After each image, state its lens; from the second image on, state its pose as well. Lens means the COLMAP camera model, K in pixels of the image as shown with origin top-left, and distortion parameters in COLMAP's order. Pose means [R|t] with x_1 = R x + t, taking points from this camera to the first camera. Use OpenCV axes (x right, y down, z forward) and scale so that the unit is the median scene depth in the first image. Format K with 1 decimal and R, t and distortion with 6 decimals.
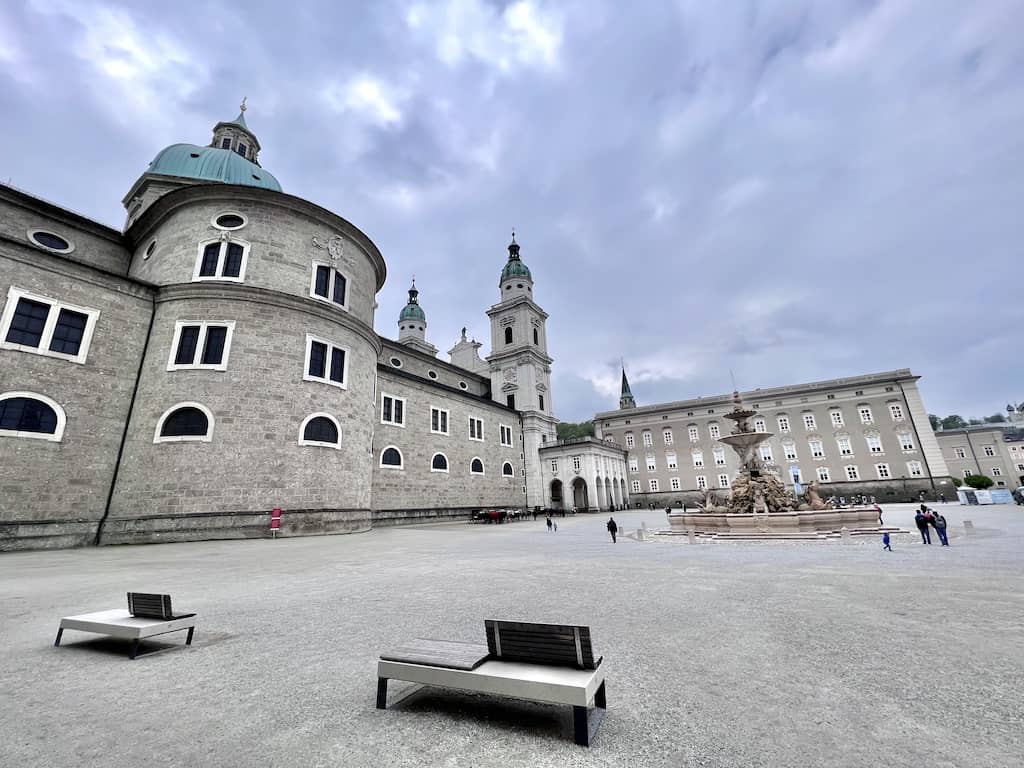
lens RADIAL K [[412.0, 0, 512.0], [0, 412.0, 384.0], [0, 0, 1]] dist [-0.002276, -0.000344]
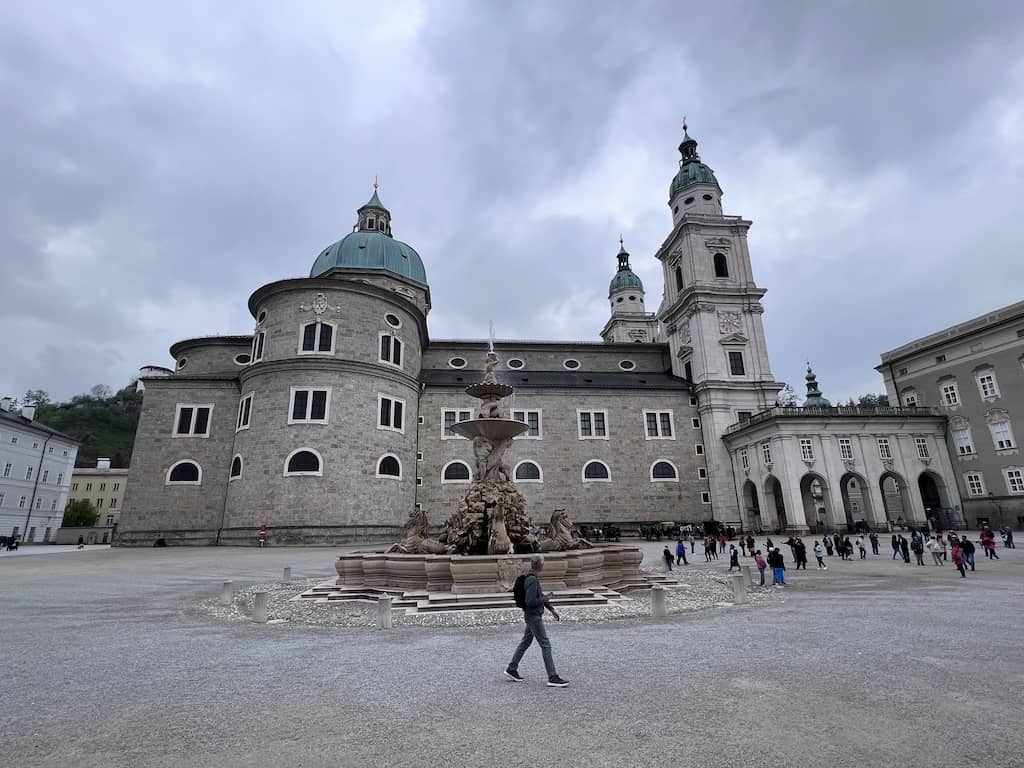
lens RADIAL K [[506.2, 0, 512.0], [0, 506.2, 384.0], [0, 0, 1]] dist [-0.002090, -0.000480]
pose [[0.617014, -0.186732, -0.764477, 1.015986], [0.221301, 0.973410, -0.059153, 0.101436], [0.755195, -0.132681, 0.641931, 0.479885]]
